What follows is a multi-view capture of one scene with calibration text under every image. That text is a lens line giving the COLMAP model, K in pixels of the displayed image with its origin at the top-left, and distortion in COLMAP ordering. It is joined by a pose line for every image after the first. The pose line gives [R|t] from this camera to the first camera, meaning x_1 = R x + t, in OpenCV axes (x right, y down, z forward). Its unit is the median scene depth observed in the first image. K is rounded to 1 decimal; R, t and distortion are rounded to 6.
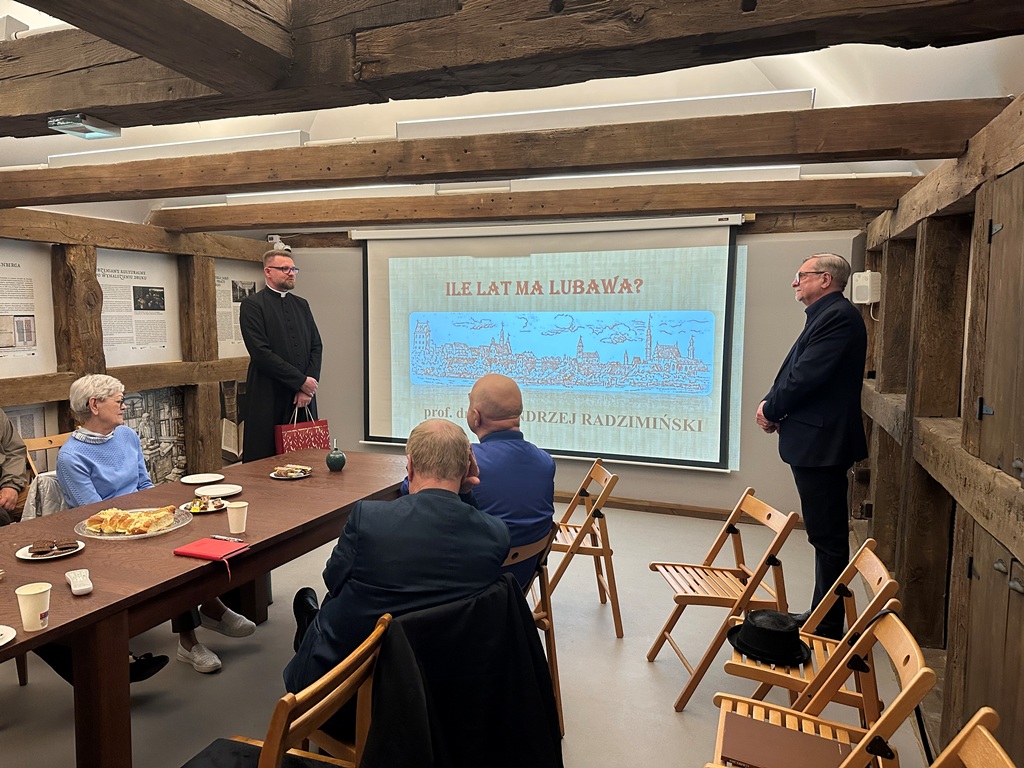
lens RADIAL K [[713.0, 0, 507.3], [0, 713.0, 398.6], [0, 0, 1]] dist [0.077376, -0.103911]
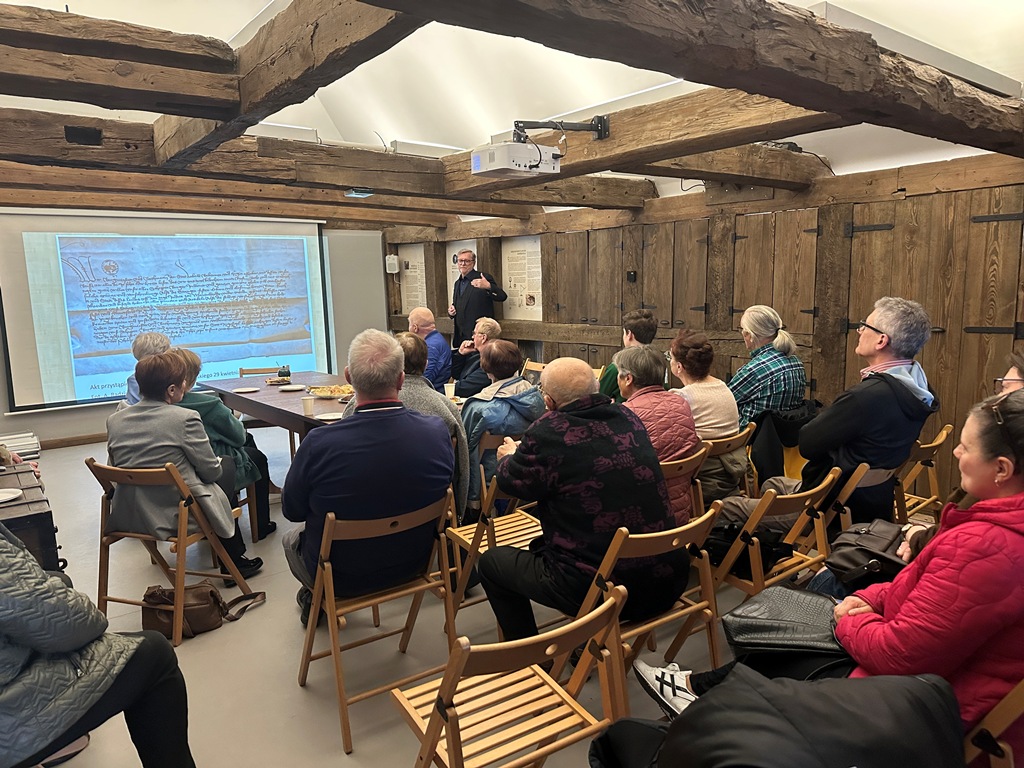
lens RADIAL K [[713.0, 0, 512.1], [0, 713.0, 390.6], [0, 0, 1]] dist [0.077376, -0.103911]
pose [[0.515614, -0.150046, 0.843581, -0.857042], [0.121328, 0.987412, 0.101471, 0.013666], [-0.848187, 0.050030, 0.527329, -0.177308]]
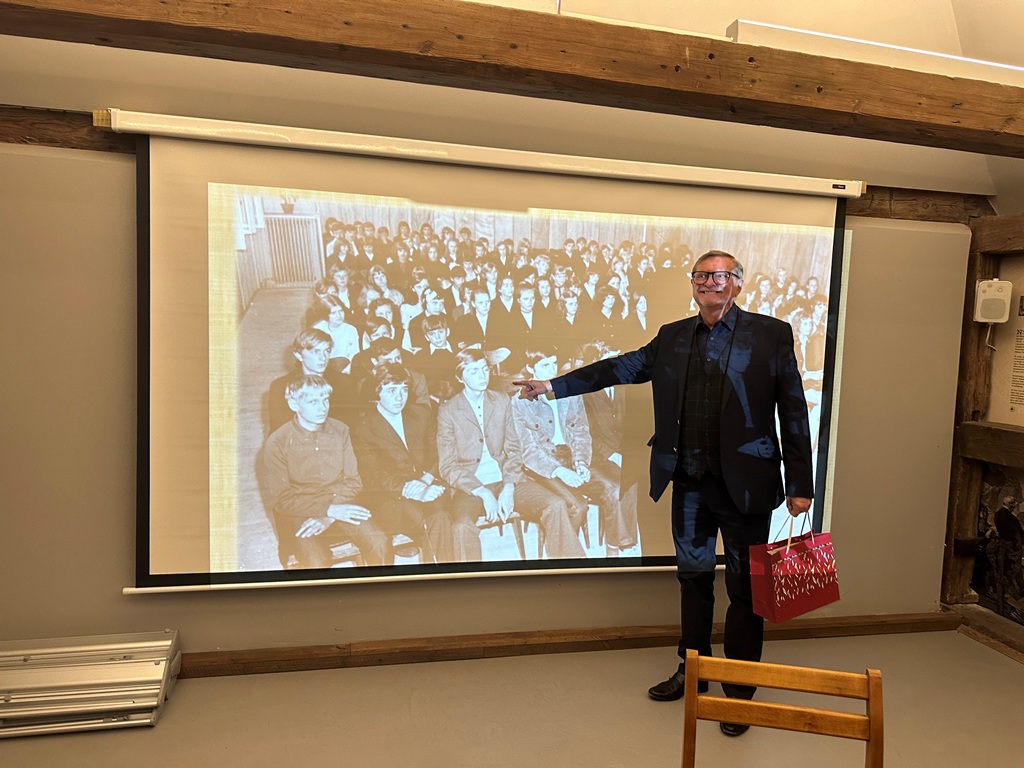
lens RADIAL K [[713.0, 0, 512.5], [0, 713.0, 389.7], [0, 0, 1]] dist [0.077376, -0.103911]
pose [[0.833624, -0.021994, 0.551894, -0.310783], [0.027865, 0.999609, -0.002254, -0.069781], [-0.551629, 0.017258, 0.833911, 0.611143]]
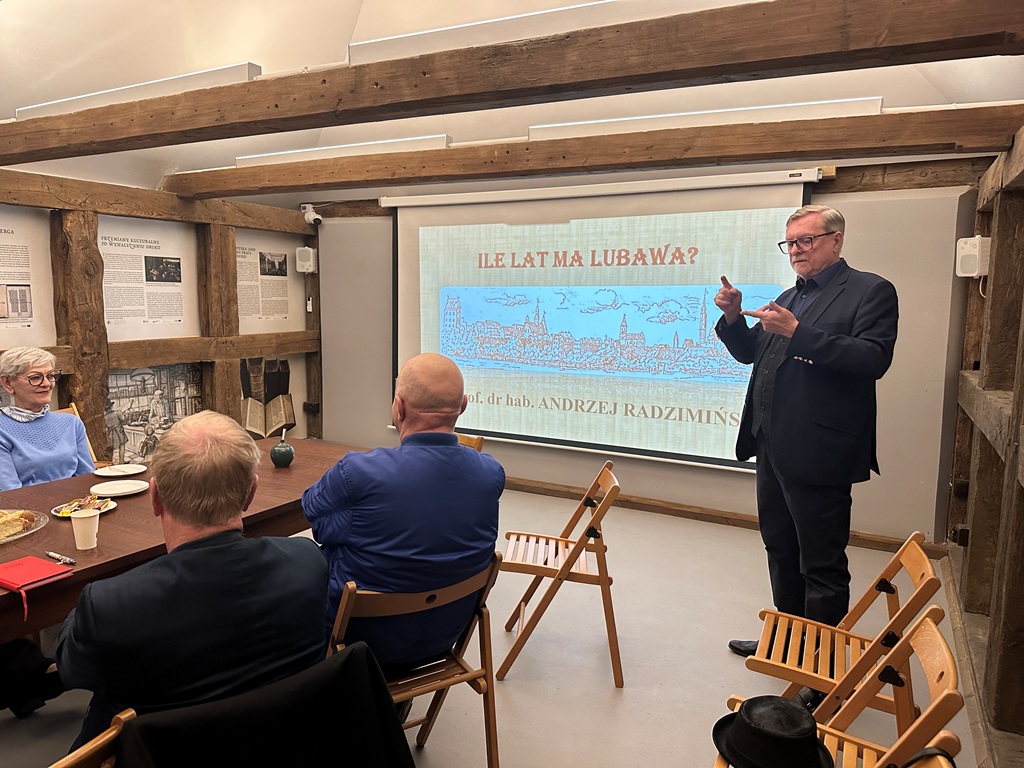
lens RADIAL K [[713.0, 0, 510.5], [0, 713.0, 390.8], [0, 0, 1]] dist [0.077376, -0.103911]
pose [[0.991447, 0.024738, -0.128144, 0.085788], [-0.022954, 0.999618, 0.015381, -0.004864], [0.128476, -0.012308, 0.991636, 0.125908]]
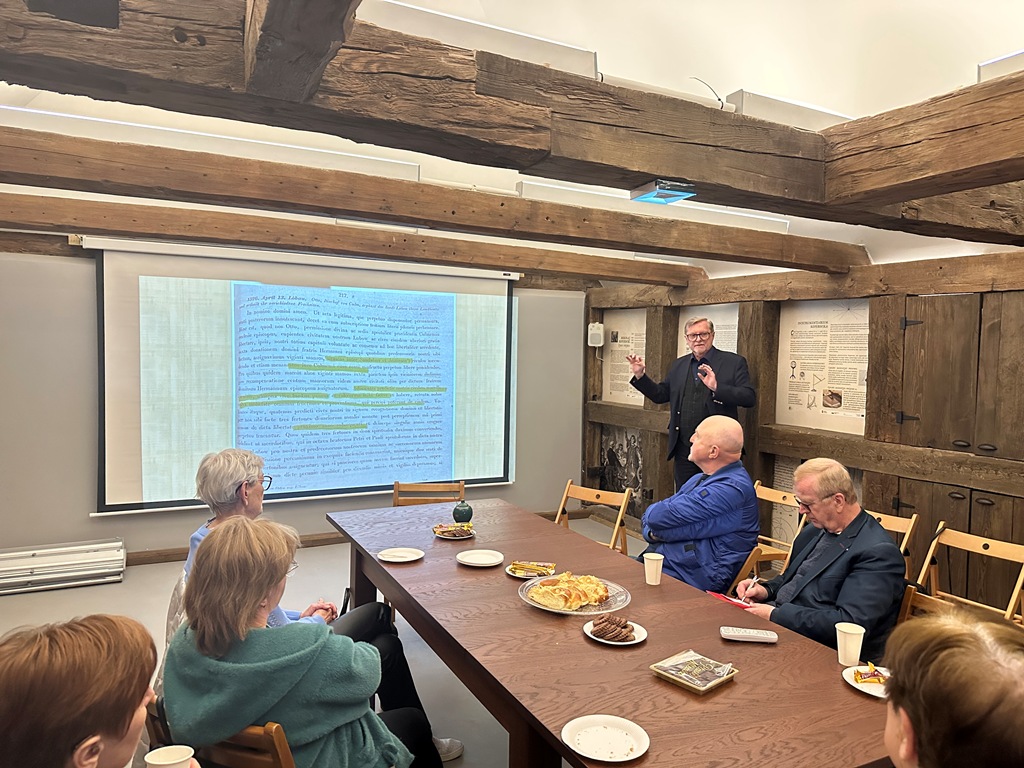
lens RADIAL K [[713.0, 0, 512.0], [0, 713.0, 385.1], [0, 0, 1]] dist [0.077376, -0.103911]
pose [[0.679864, -0.030305, 0.732712, -0.567344], [0.064455, 0.997748, -0.018539, -0.040582], [-0.730500, 0.059831, 0.680286, 0.190074]]
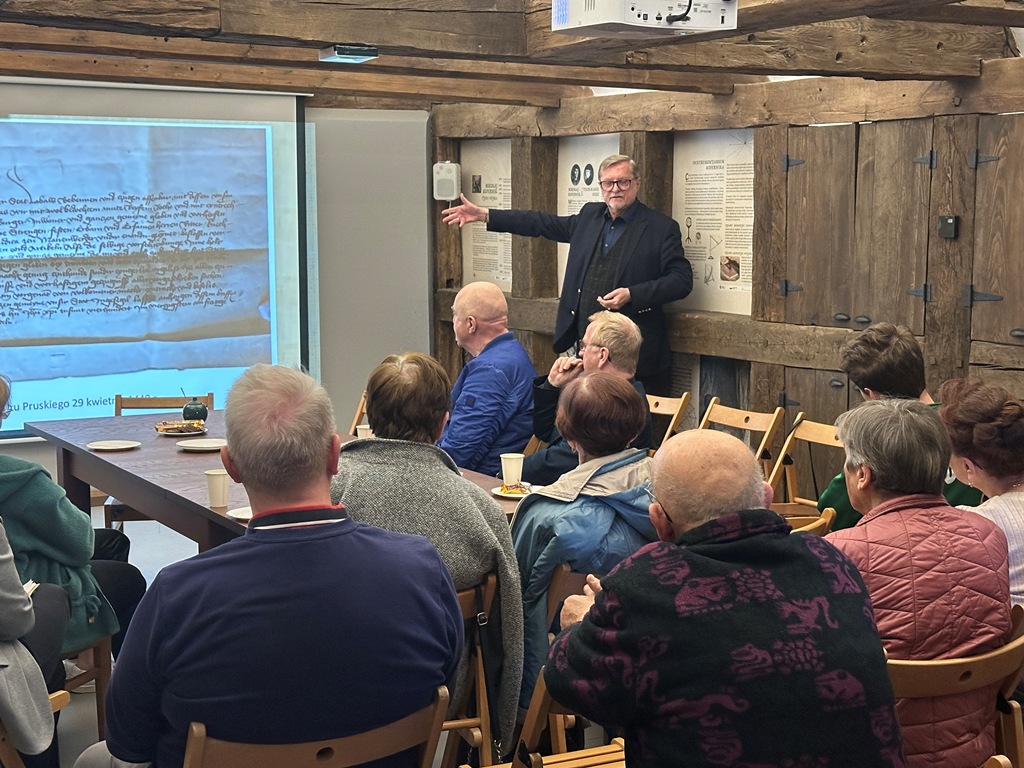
lens RADIAL K [[1582.3, 0, 499.6], [0, 1582.3, 393.0], [0, 0, 1]] dist [0.144506, 0.000000]
pose [[0.641381, -0.099029, 0.760805, -0.859653], [0.089589, 0.994518, 0.053924, 0.000038], [-0.761974, 0.033574, 0.646737, -0.238017]]
